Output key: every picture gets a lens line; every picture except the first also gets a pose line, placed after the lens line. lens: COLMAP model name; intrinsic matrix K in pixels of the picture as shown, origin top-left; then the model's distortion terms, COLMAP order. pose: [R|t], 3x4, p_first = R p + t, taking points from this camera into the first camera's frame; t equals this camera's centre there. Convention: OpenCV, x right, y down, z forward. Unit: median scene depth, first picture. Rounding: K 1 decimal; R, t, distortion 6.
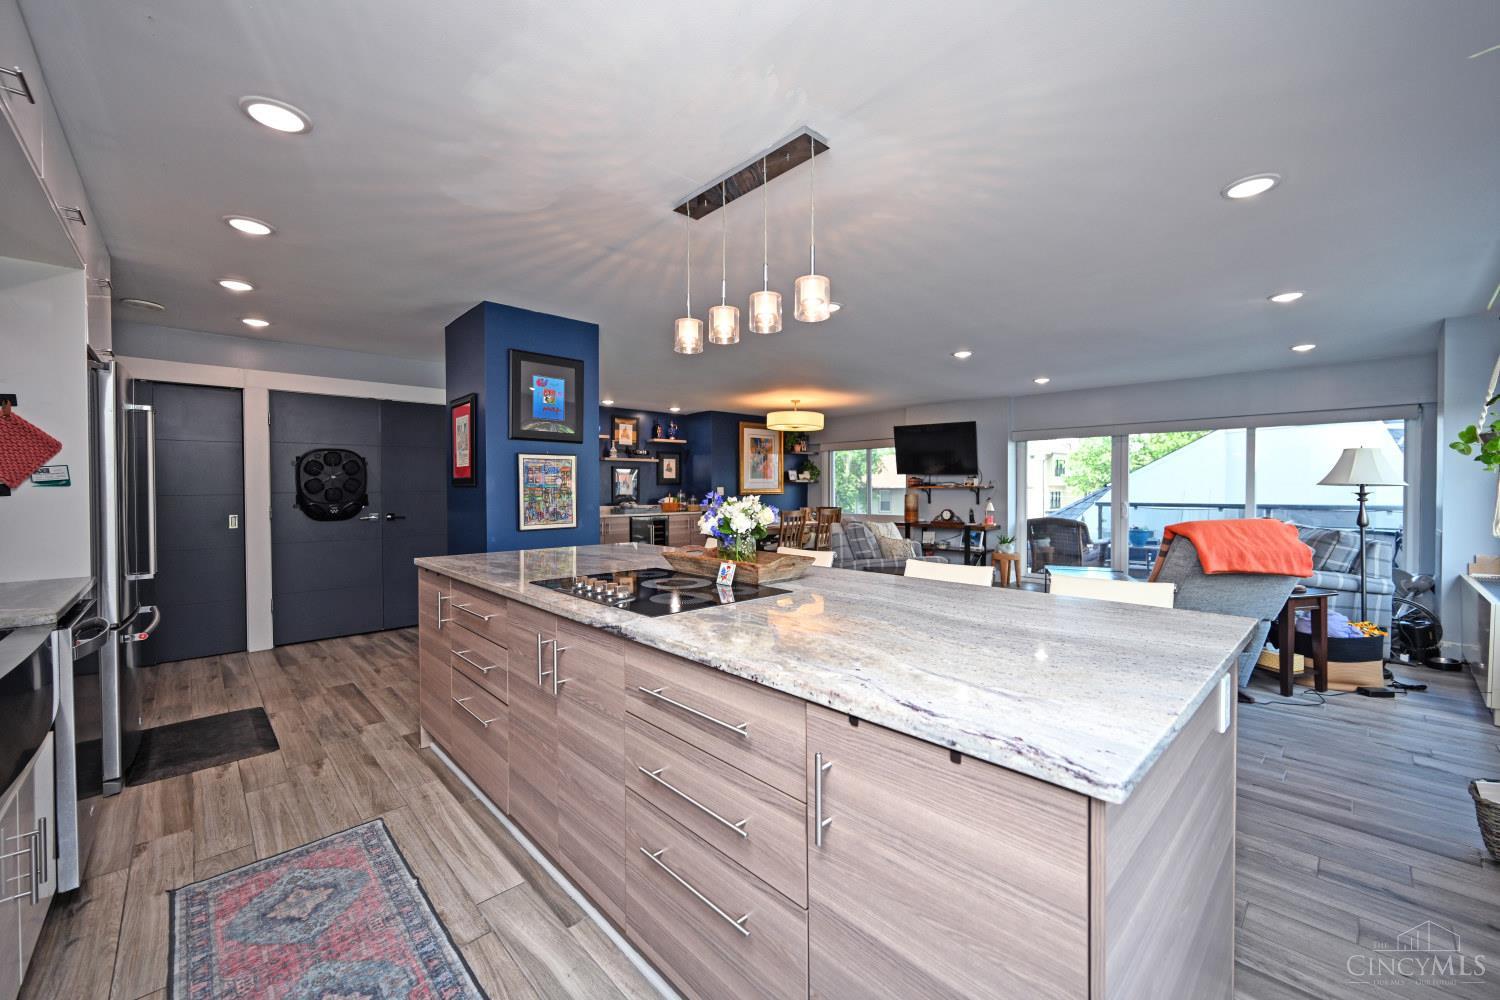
lens RADIAL K [[598.0, 0, 750.0], [0, 598.0, 500.0], [0, 0, 1]] dist [-0.002066, -0.000059]
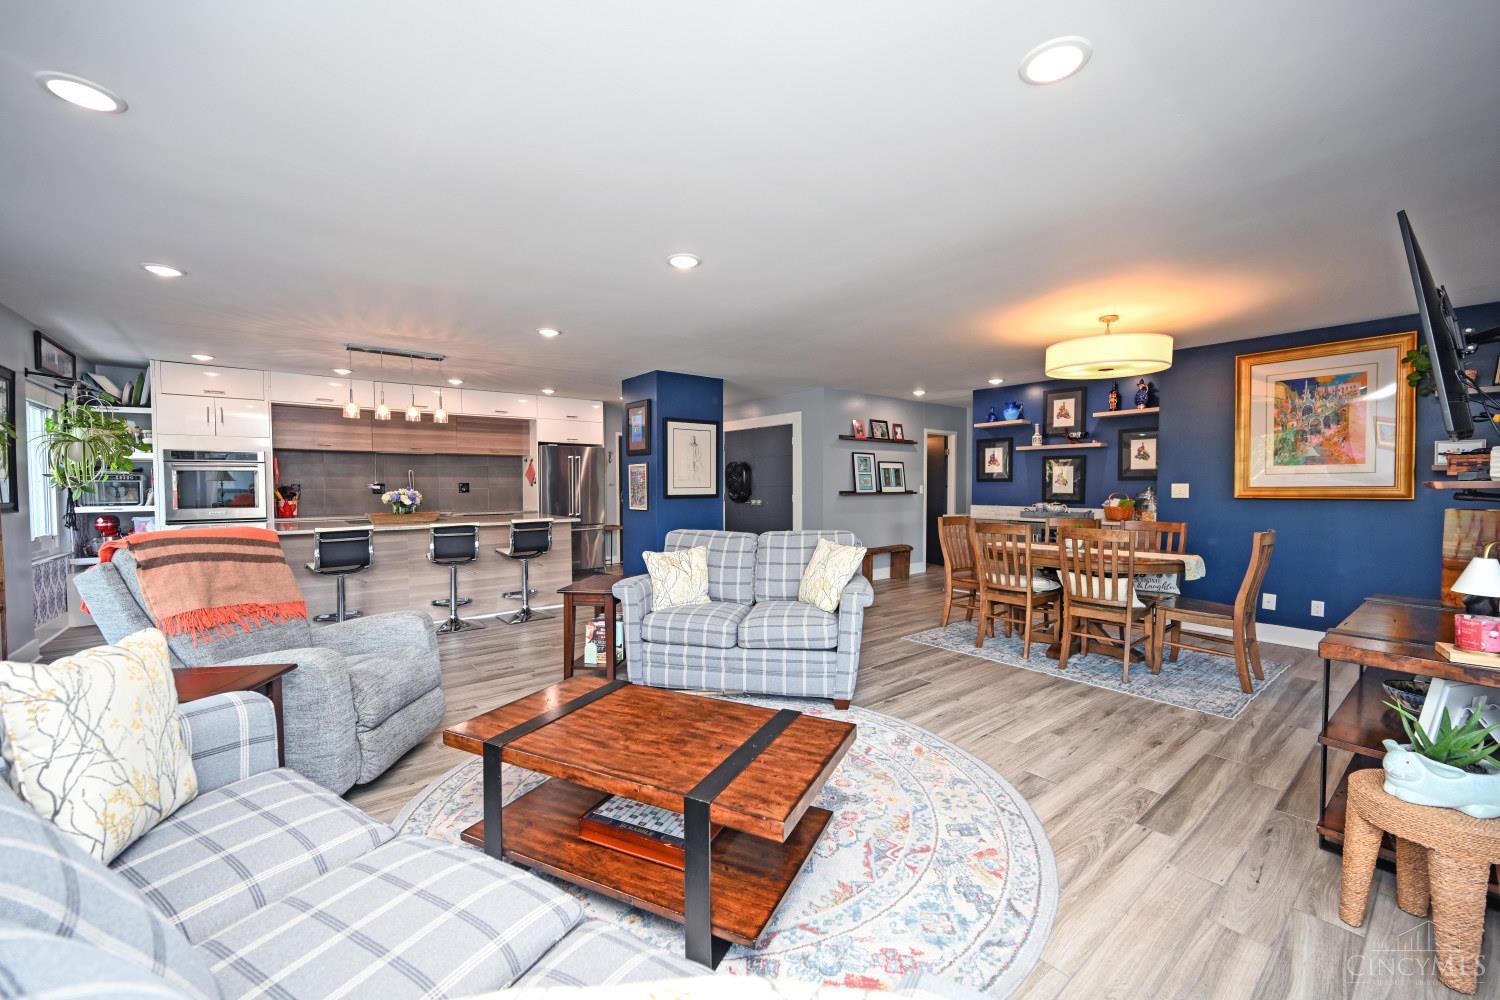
lens RADIAL K [[580.5, 0, 752.0], [0, 580.5, 502.8], [0, 0, 1]] dist [-0.001226, 0.000058]
pose [[-0.079774, 0.036107, -0.996159, 0.562378], [-0.018394, 0.999120, 0.037687, -0.016871], [0.996643, 0.021329, -0.079040, 0.671191]]
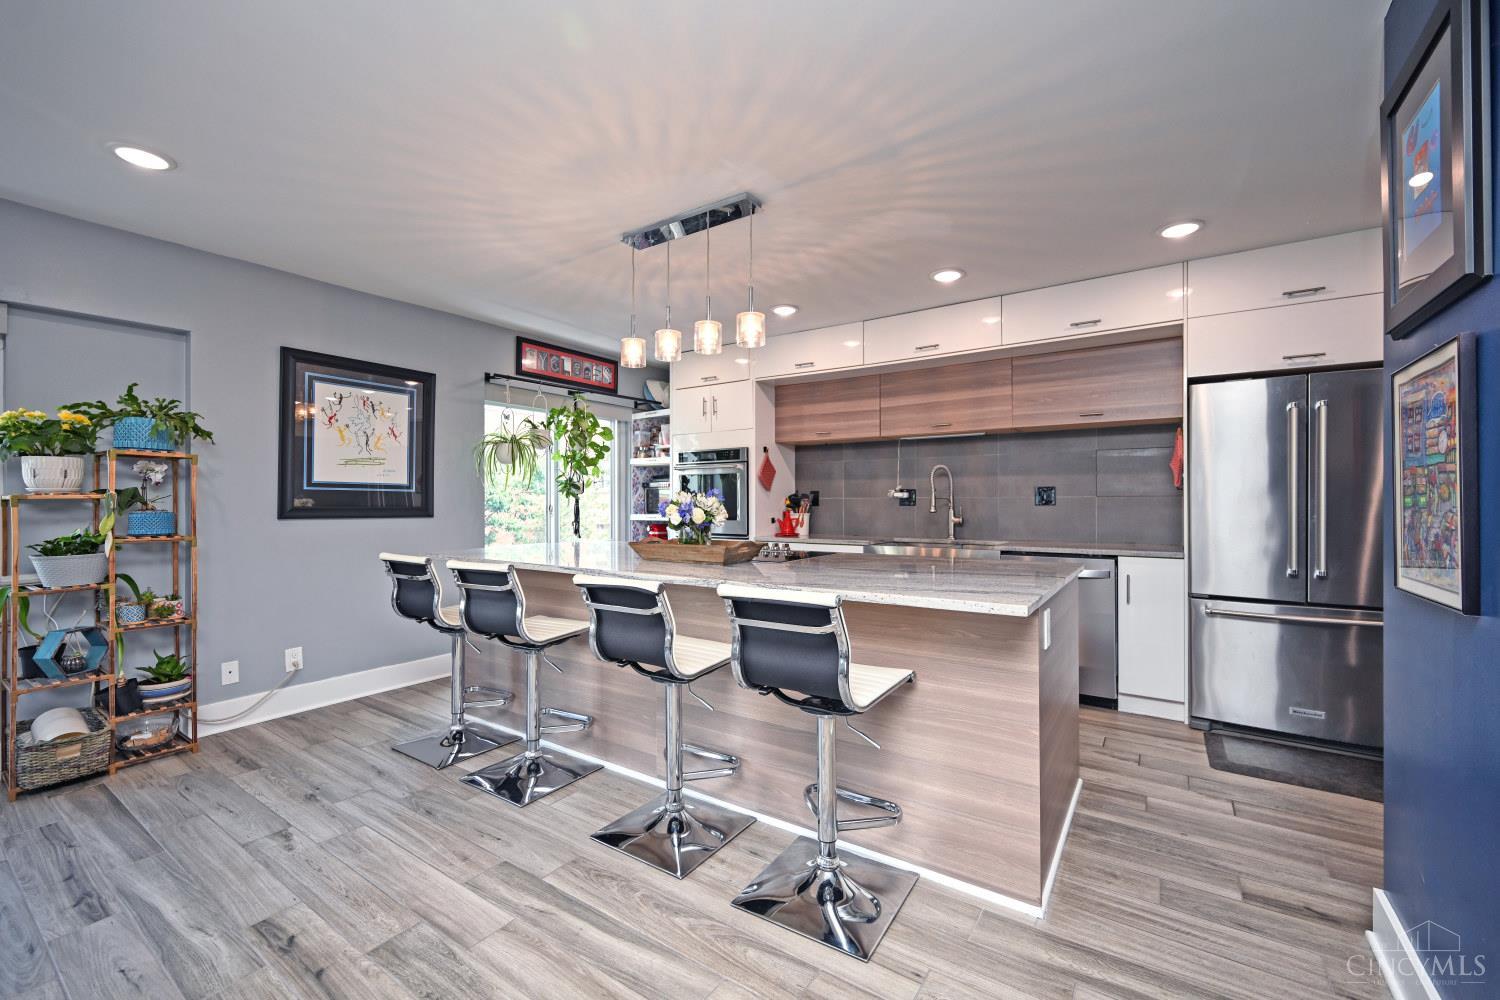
lens RADIAL K [[608.3, 0, 750.0], [0, 608.3, 500.0], [0, 0, 1]] dist [-0.001075, -0.000098]
pose [[-0.977007, 0.002883, -0.213187, 0.033209], [-0.001082, 0.999829, 0.018481, -0.003665], [0.213203, 0.018287, -0.976837, 0.575232]]
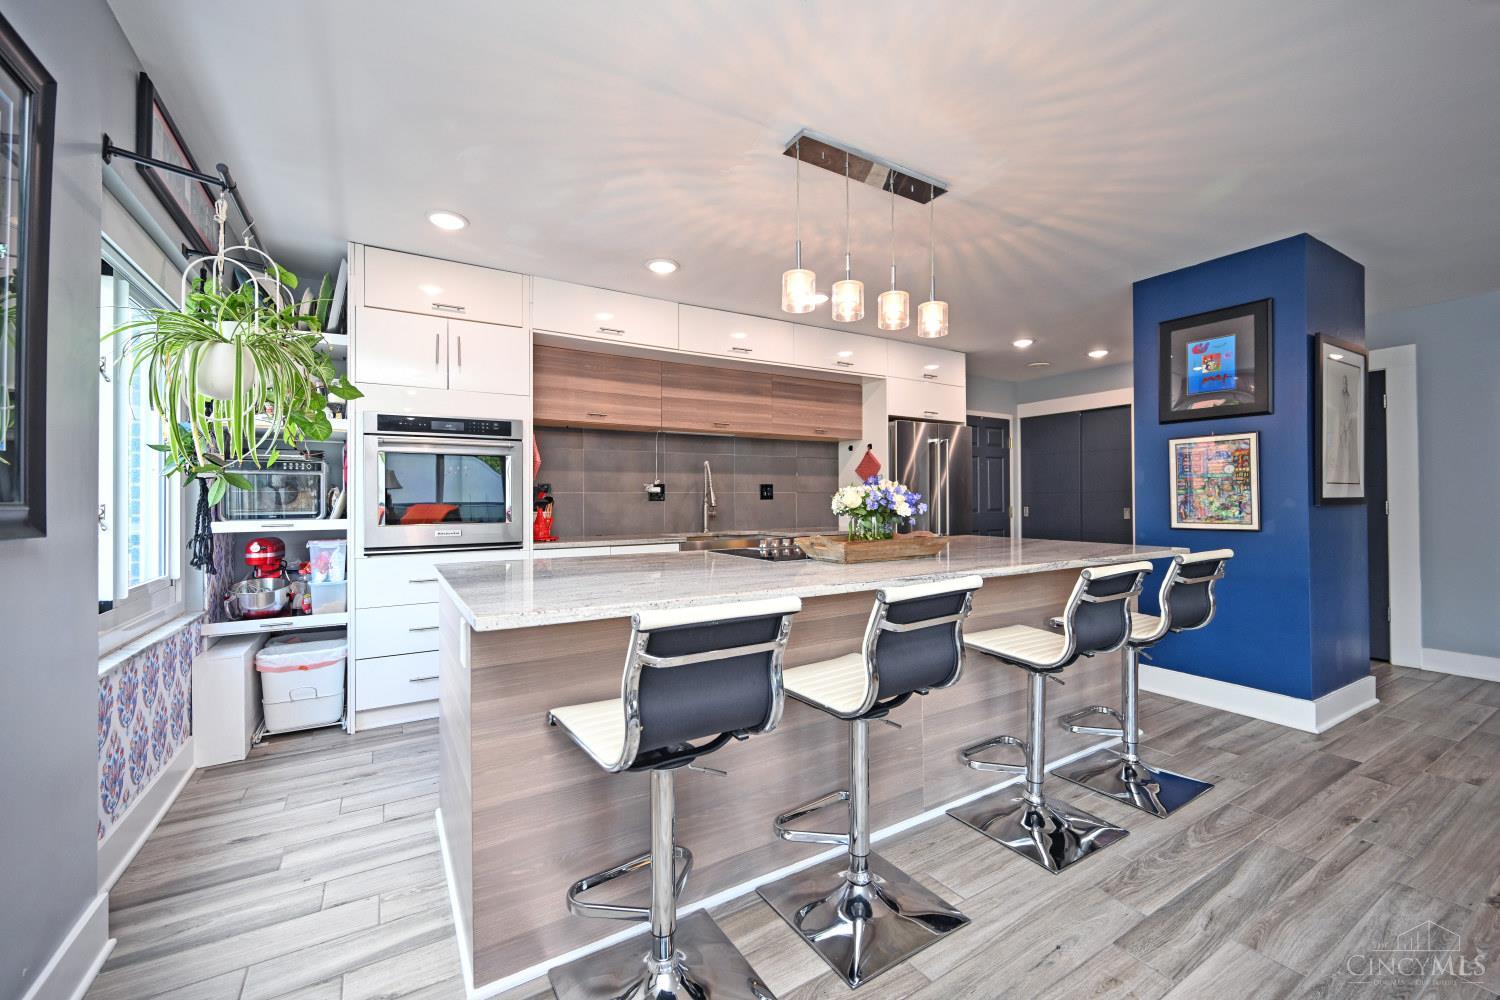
lens RADIAL K [[604.4, 0, 755.9], [0, 604.4, 495.2], [0, 0, 1]] dist [-0.000180, 0.000386]
pose [[-0.211312, -0.004588, -0.977408, 0.270109], [-0.013482, 0.999908, -0.001779, 0.006016], [0.977326, 0.012801, -0.211354, 0.269869]]
